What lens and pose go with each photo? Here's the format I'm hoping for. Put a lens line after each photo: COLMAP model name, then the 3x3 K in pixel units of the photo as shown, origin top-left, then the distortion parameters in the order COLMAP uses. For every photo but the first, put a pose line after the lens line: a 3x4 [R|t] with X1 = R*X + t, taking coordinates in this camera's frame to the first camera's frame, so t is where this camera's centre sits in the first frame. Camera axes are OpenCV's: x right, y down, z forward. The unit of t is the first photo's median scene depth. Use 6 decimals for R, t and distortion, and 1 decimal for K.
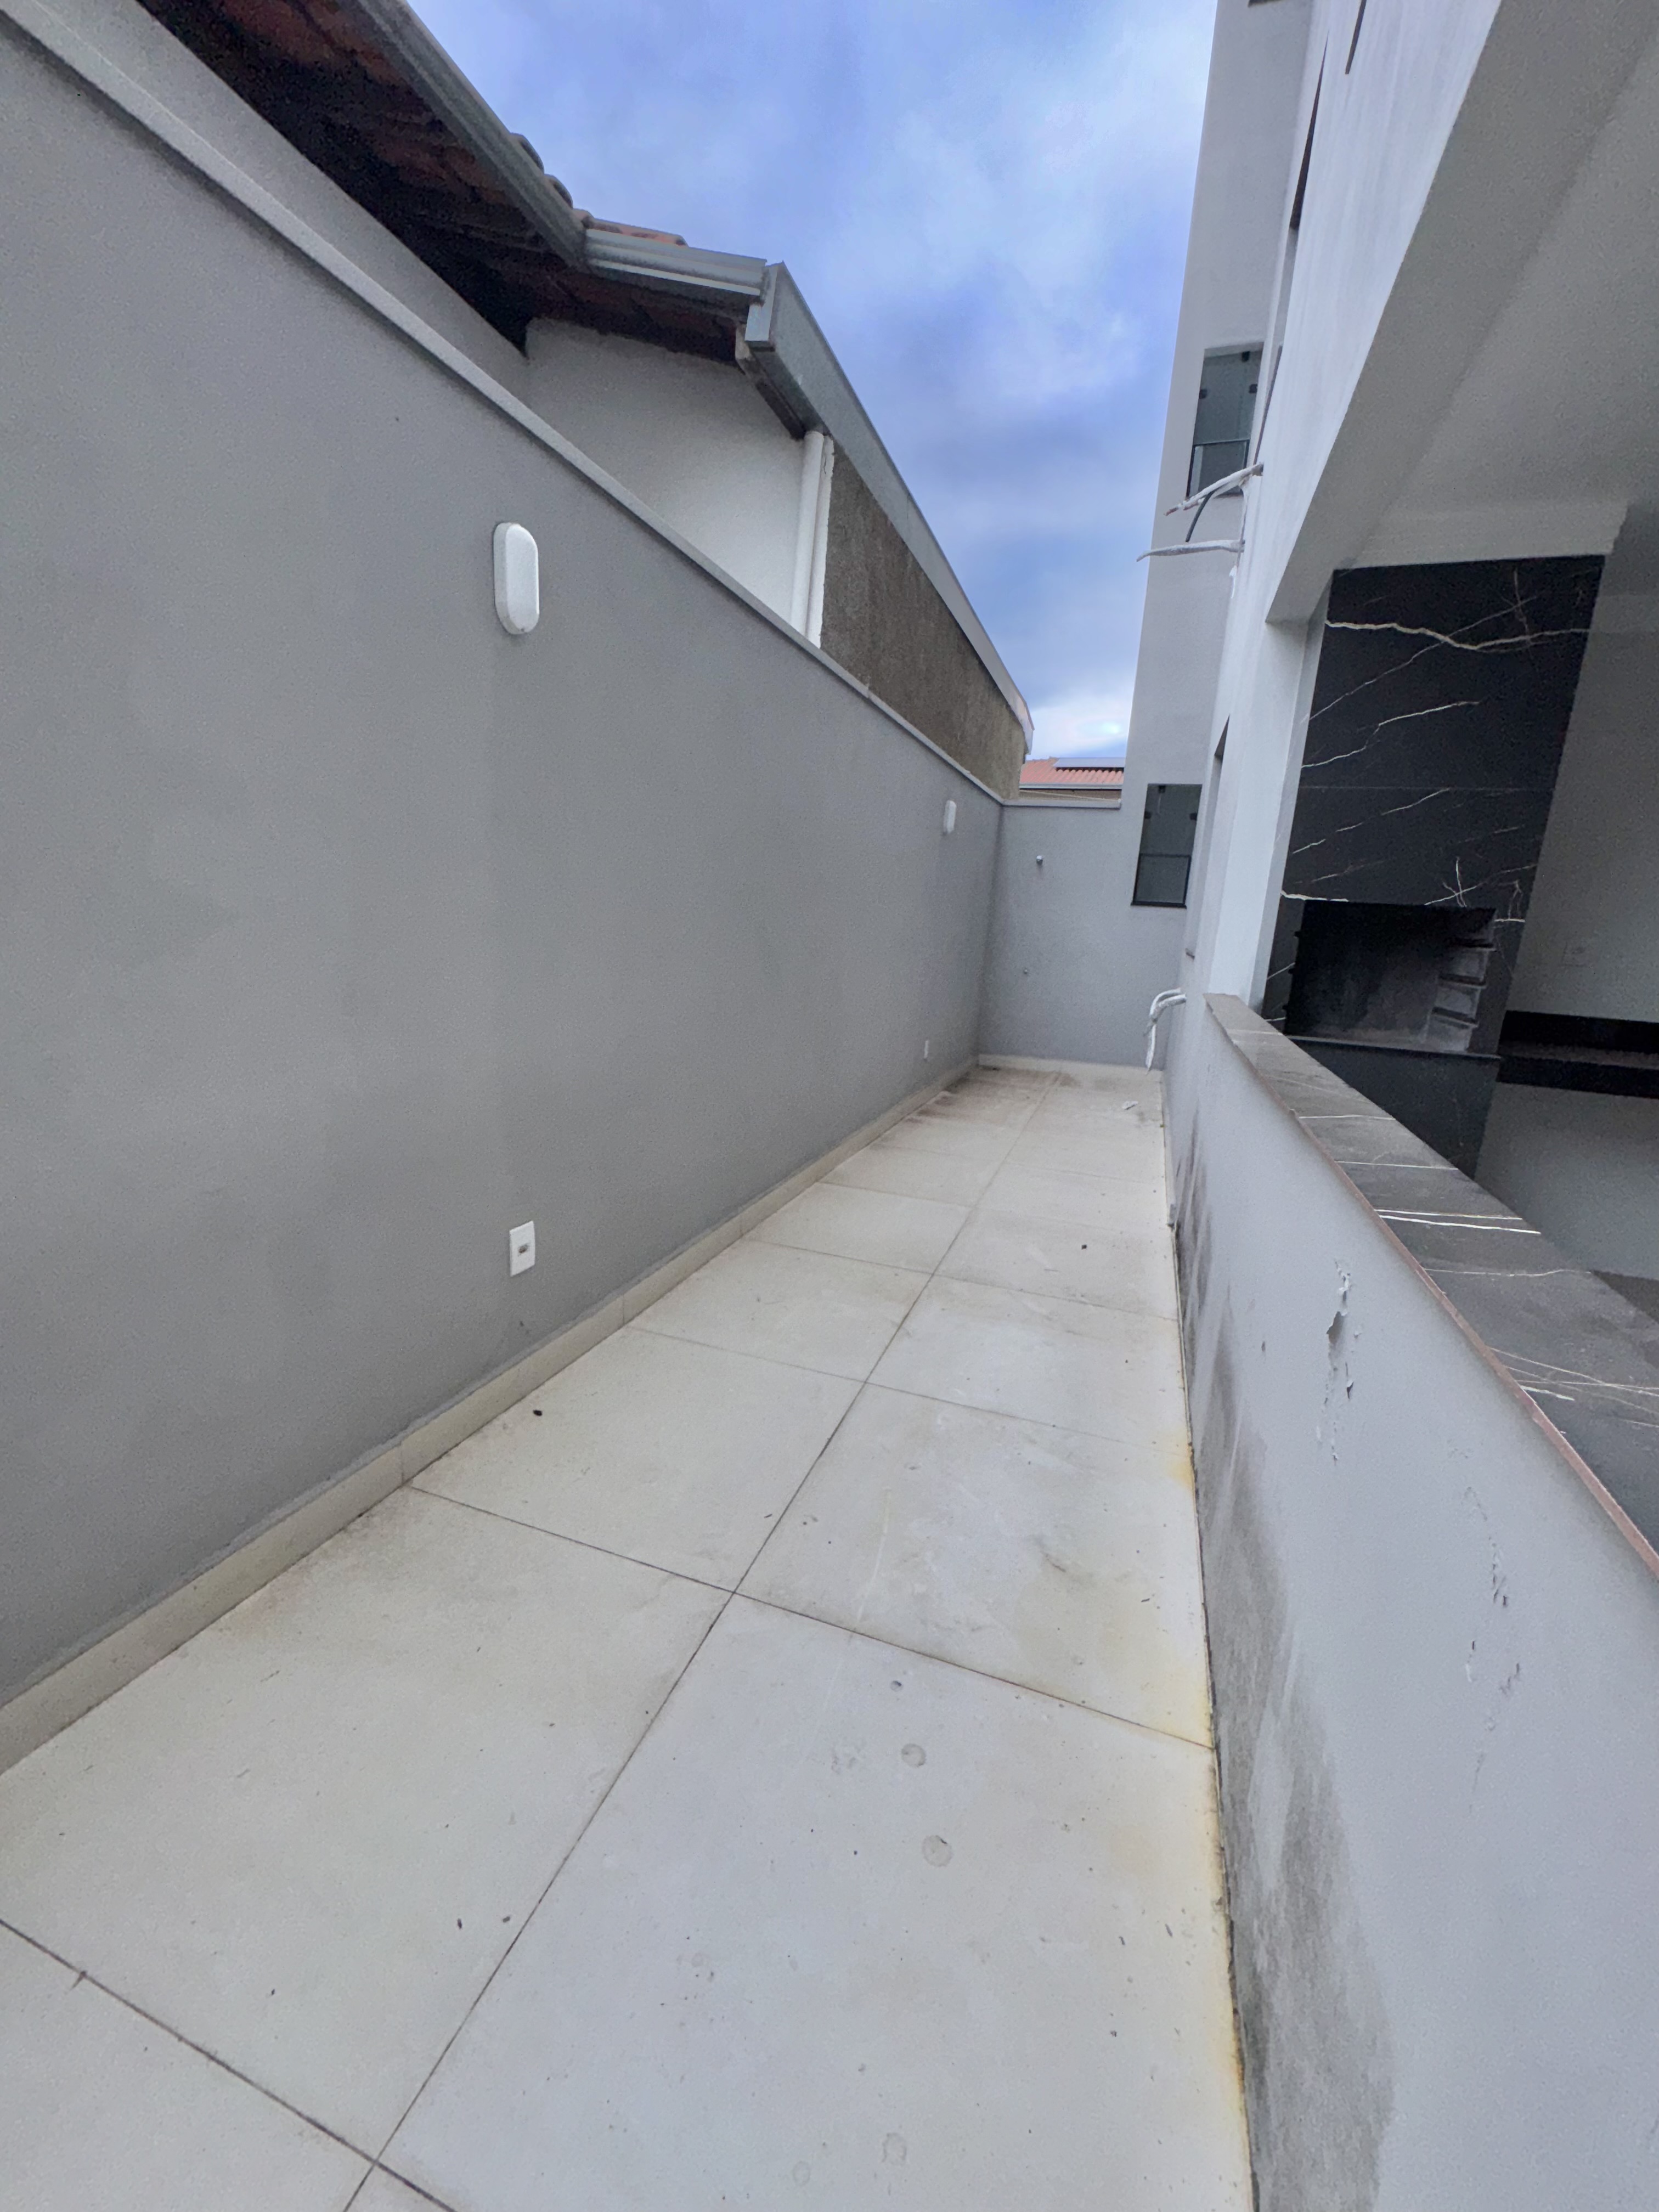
lens RADIAL K [[887.1, 0, 829.5], [0, 887.1, 1106.0], [0, 0, 1]] dist [-0.004145, -0.000117]
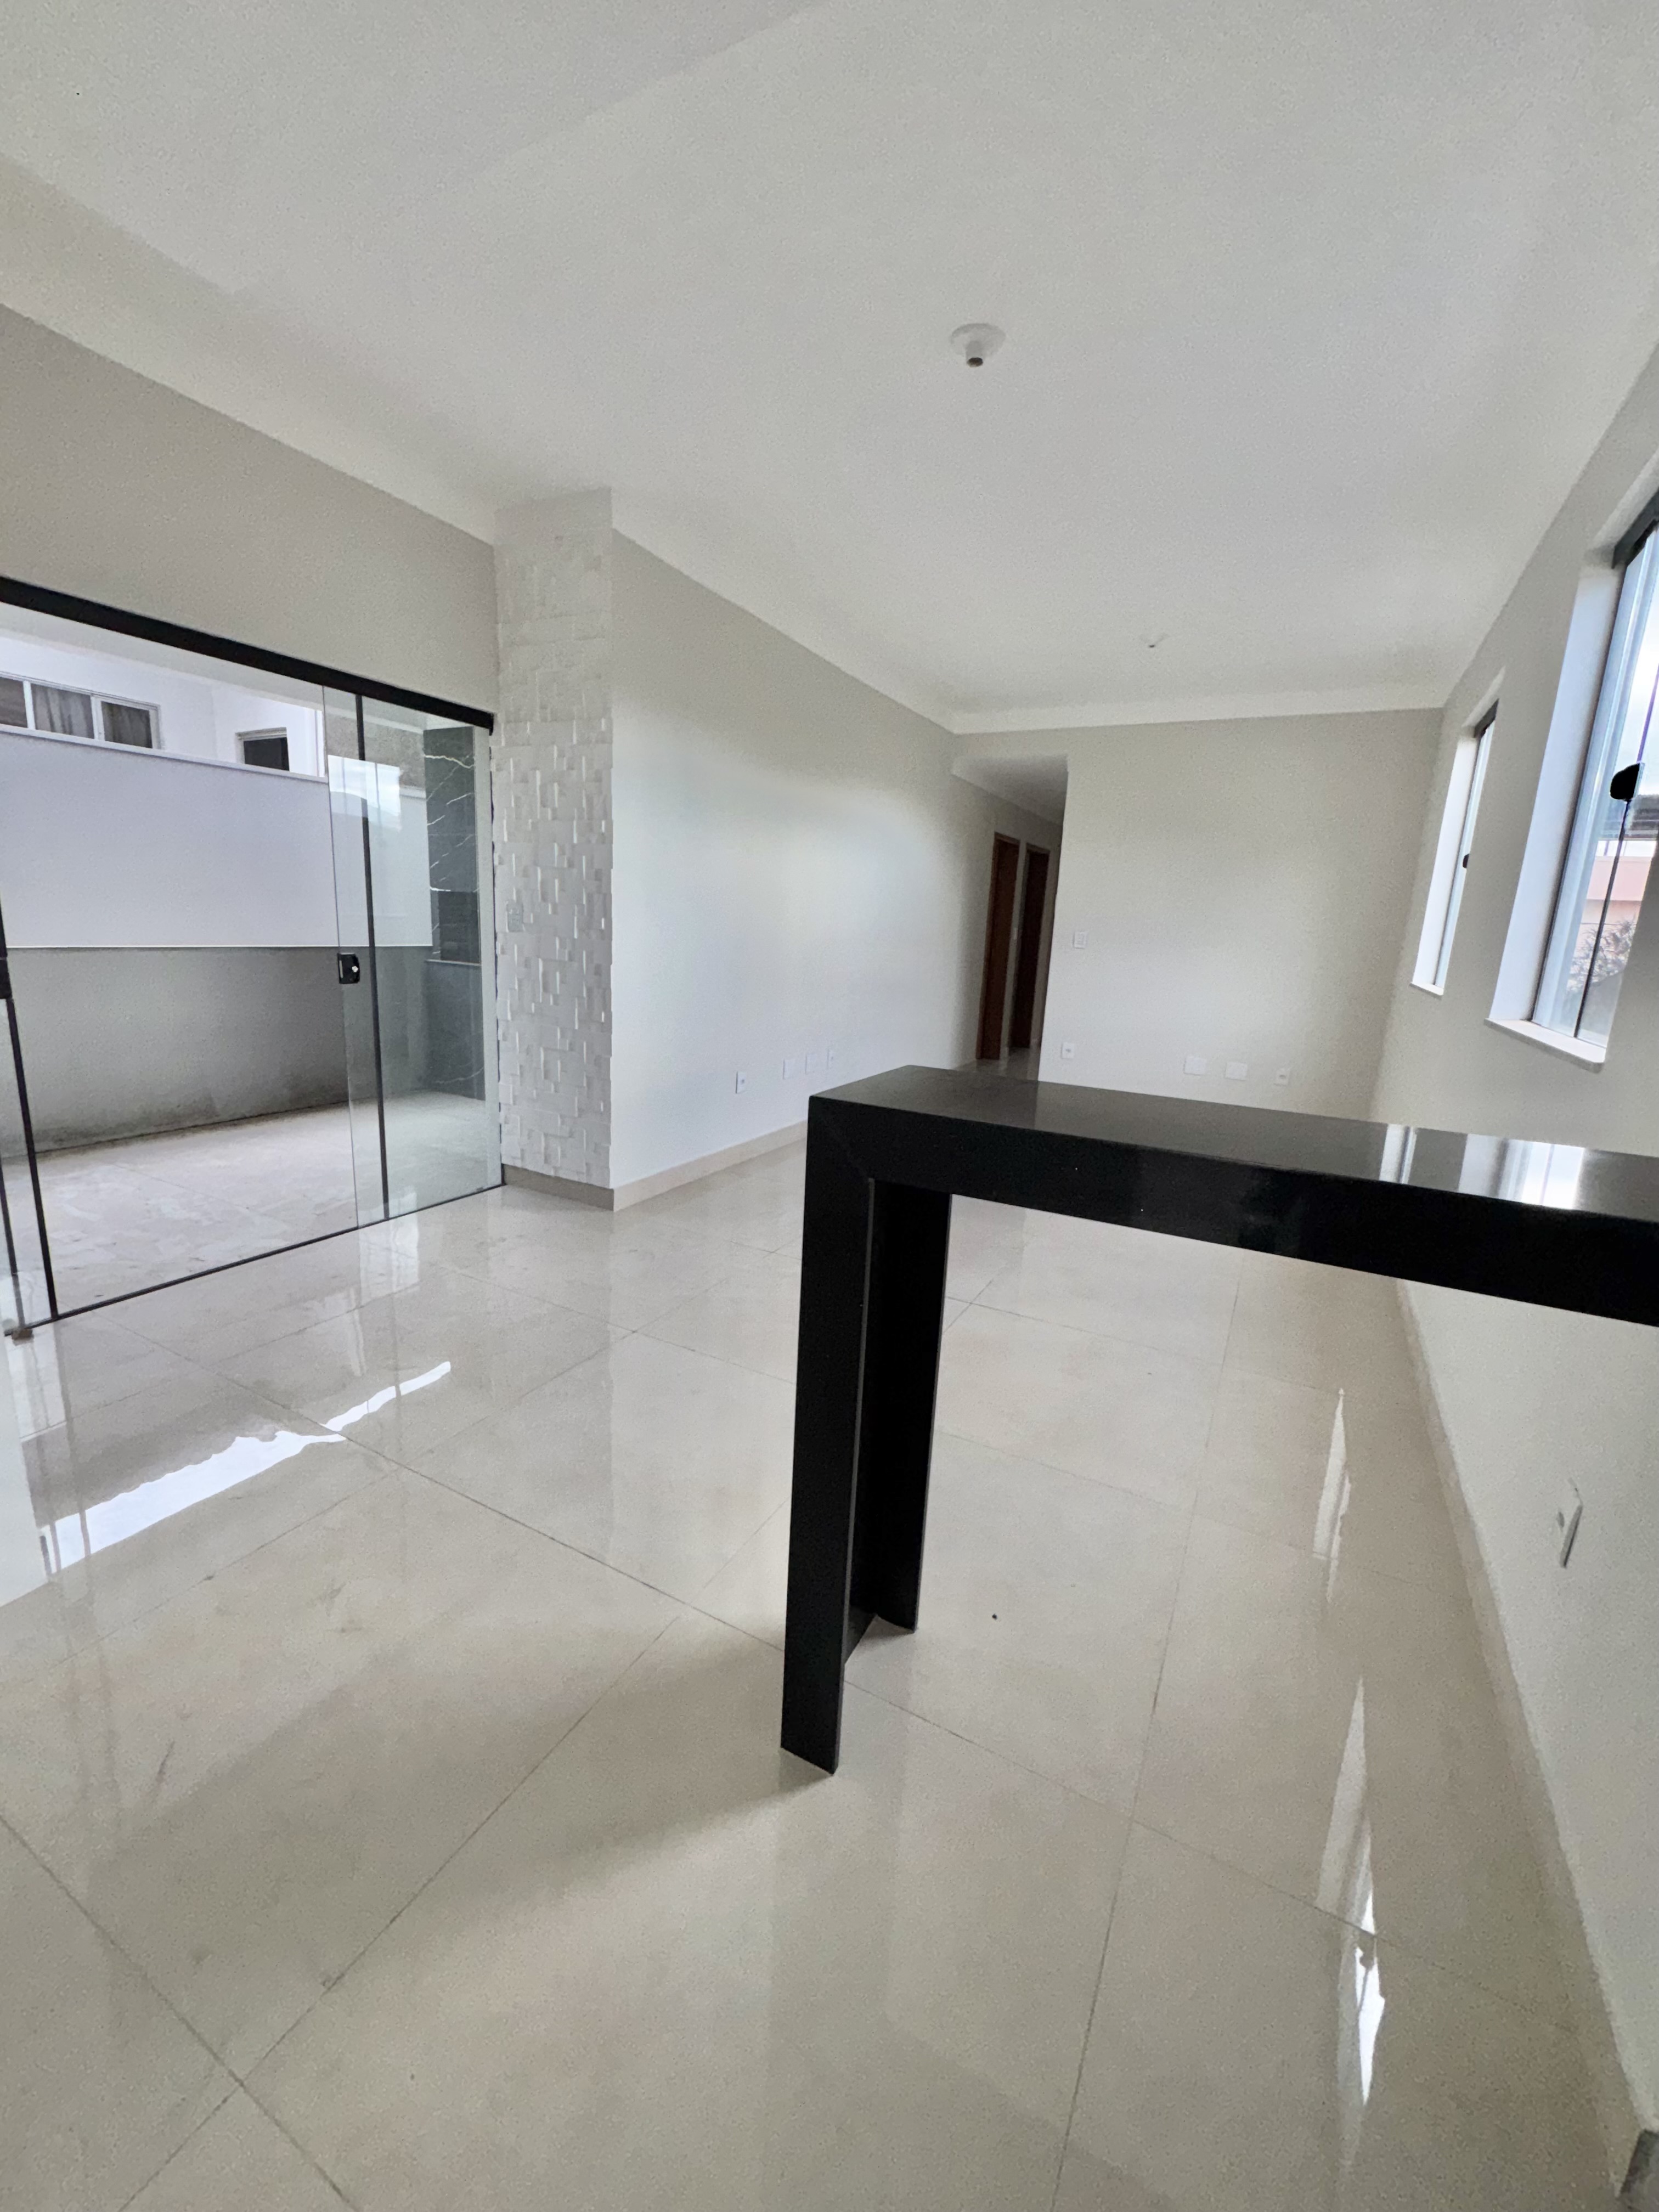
lens RADIAL K [[887.1, 0, 829.5], [0, 887.1, 1106.0], [0, 0, 1]] dist [-0.004145, -0.000117]
pose [[0.988705, 0.017386, -0.148863, 1.681180], [-0.019778, 0.999698, -0.014598, 0.256334], [0.148565, 0.017377, 0.988750, -0.812801]]
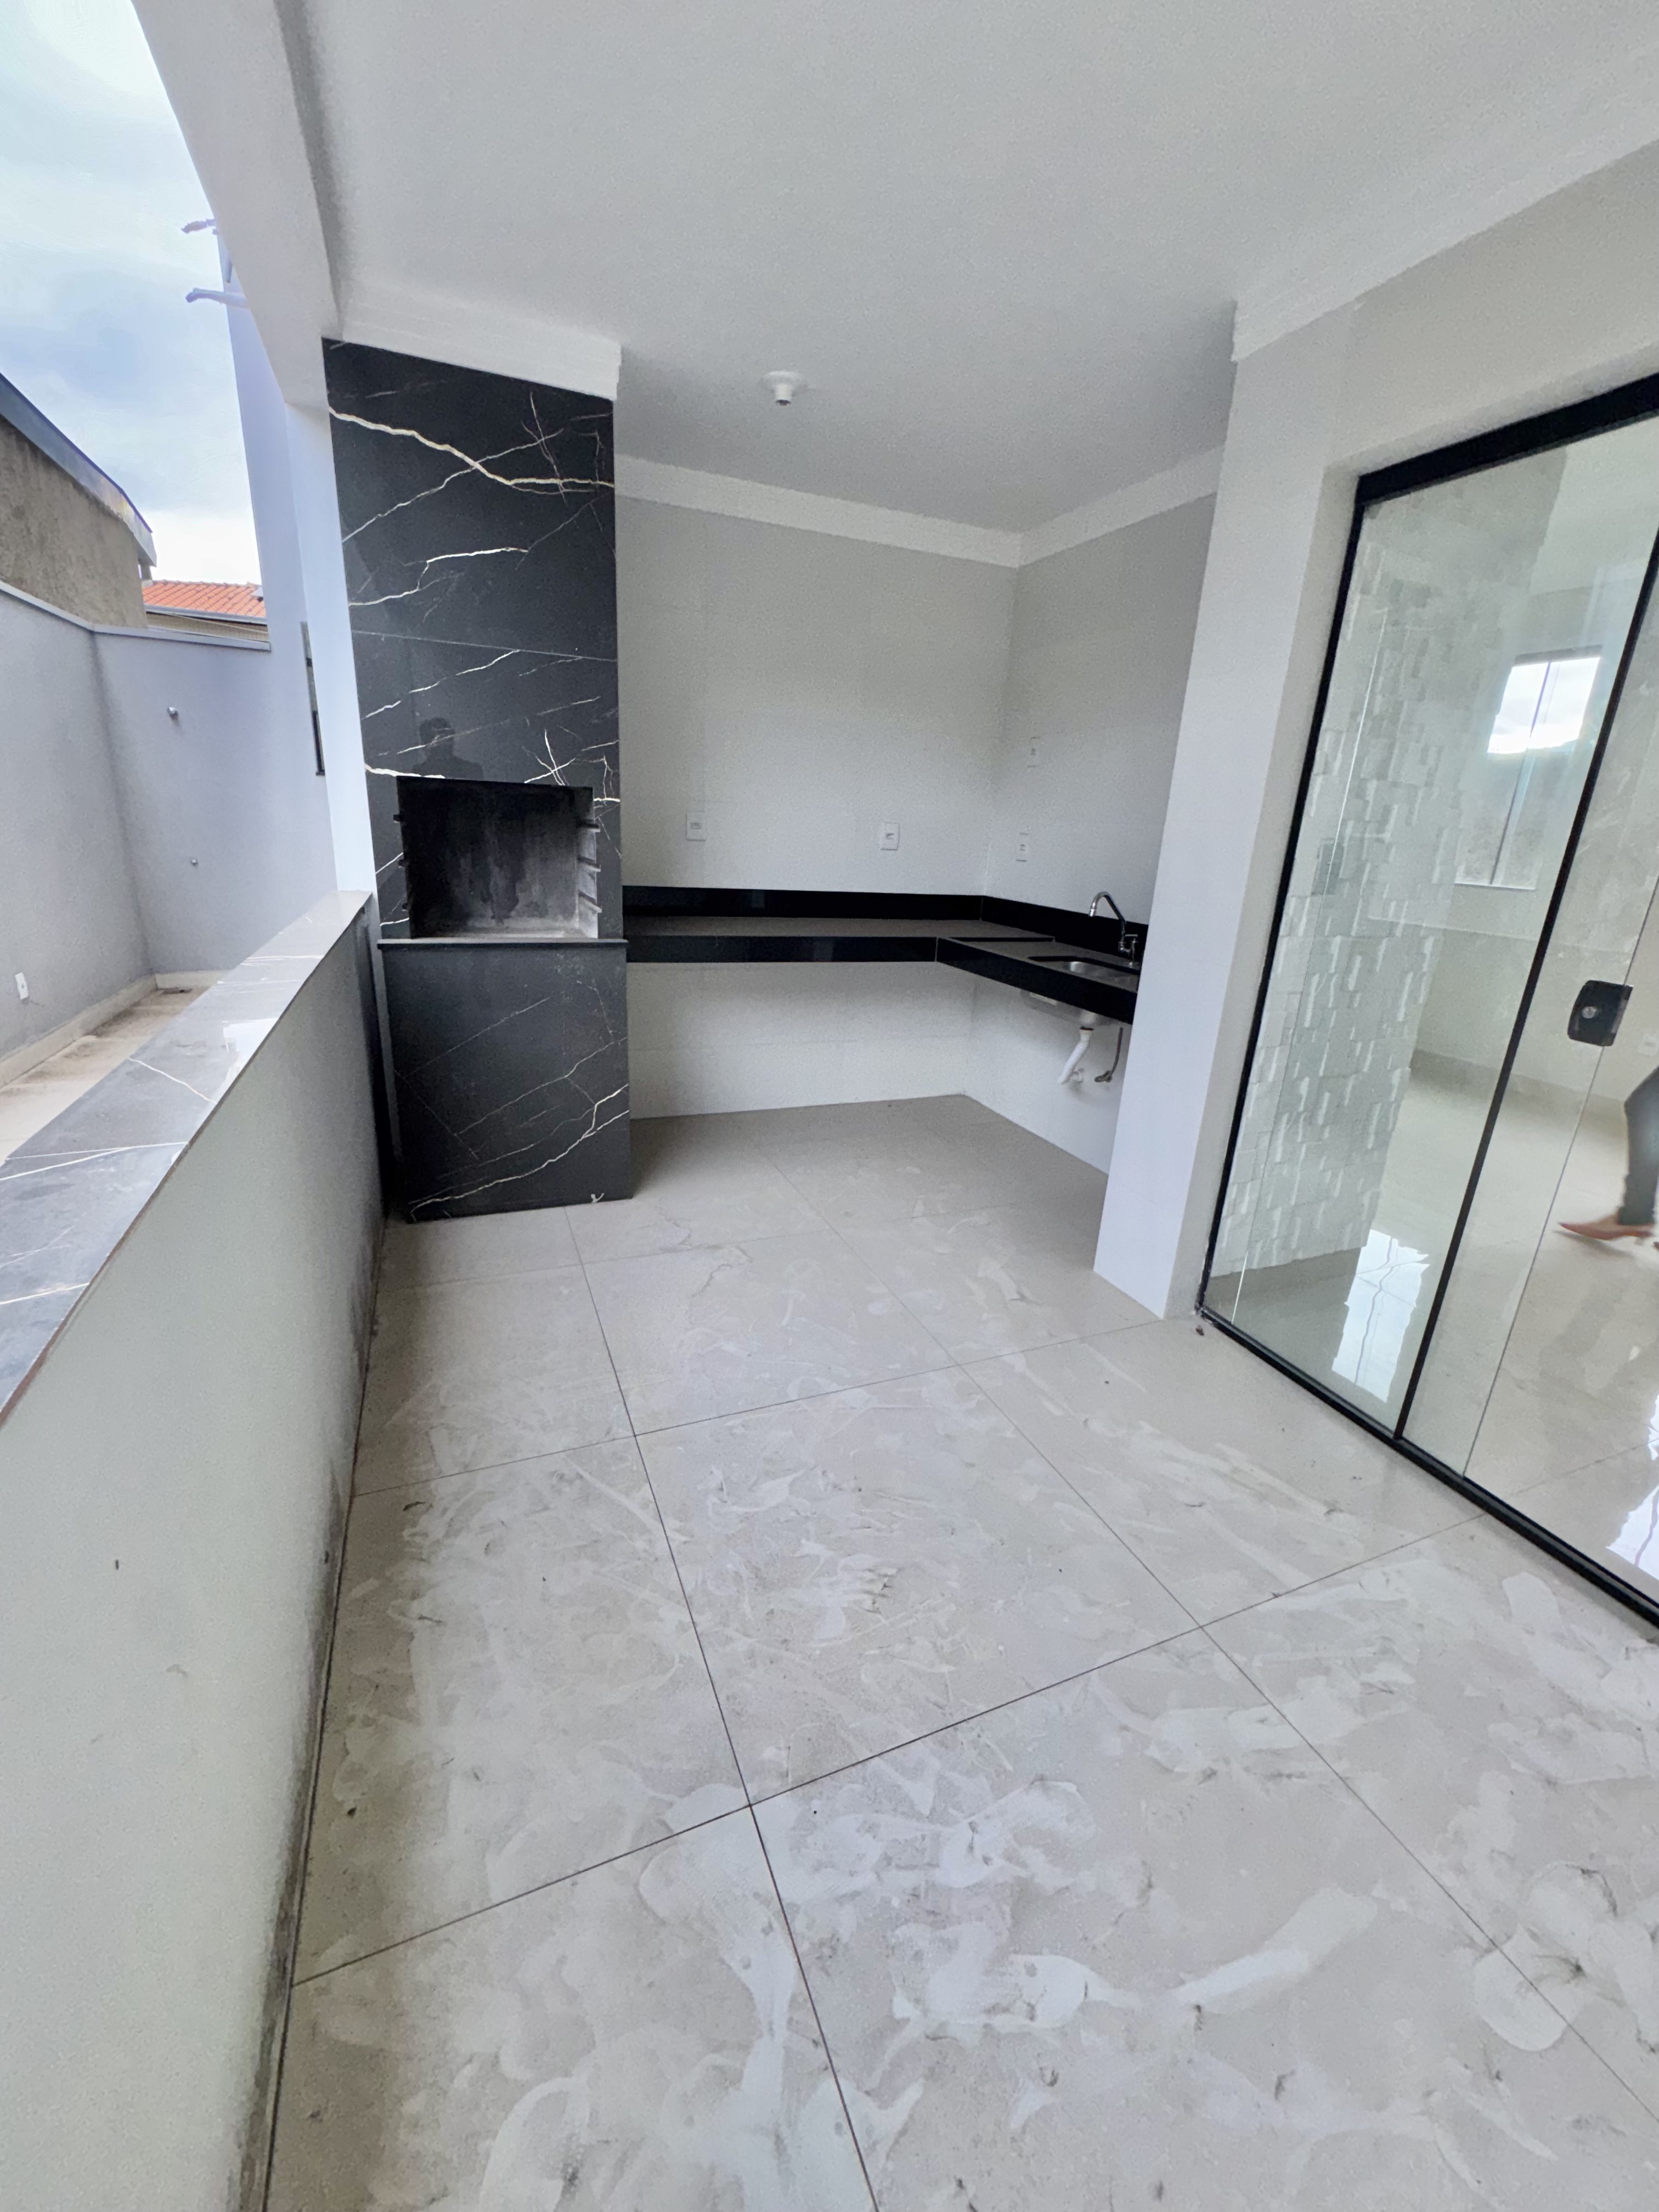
lens RADIAL K [[887.1, 0, 829.5], [0, 887.1, 1106.0], [0, 0, 1]] dist [-0.004145, -0.000117]
pose [[0.739873, -0.227693, 0.633043, 0.232935], [0.138337, 0.972367, 0.188059, -0.027969], [-0.658370, -0.051566, 0.750926, 0.077326]]
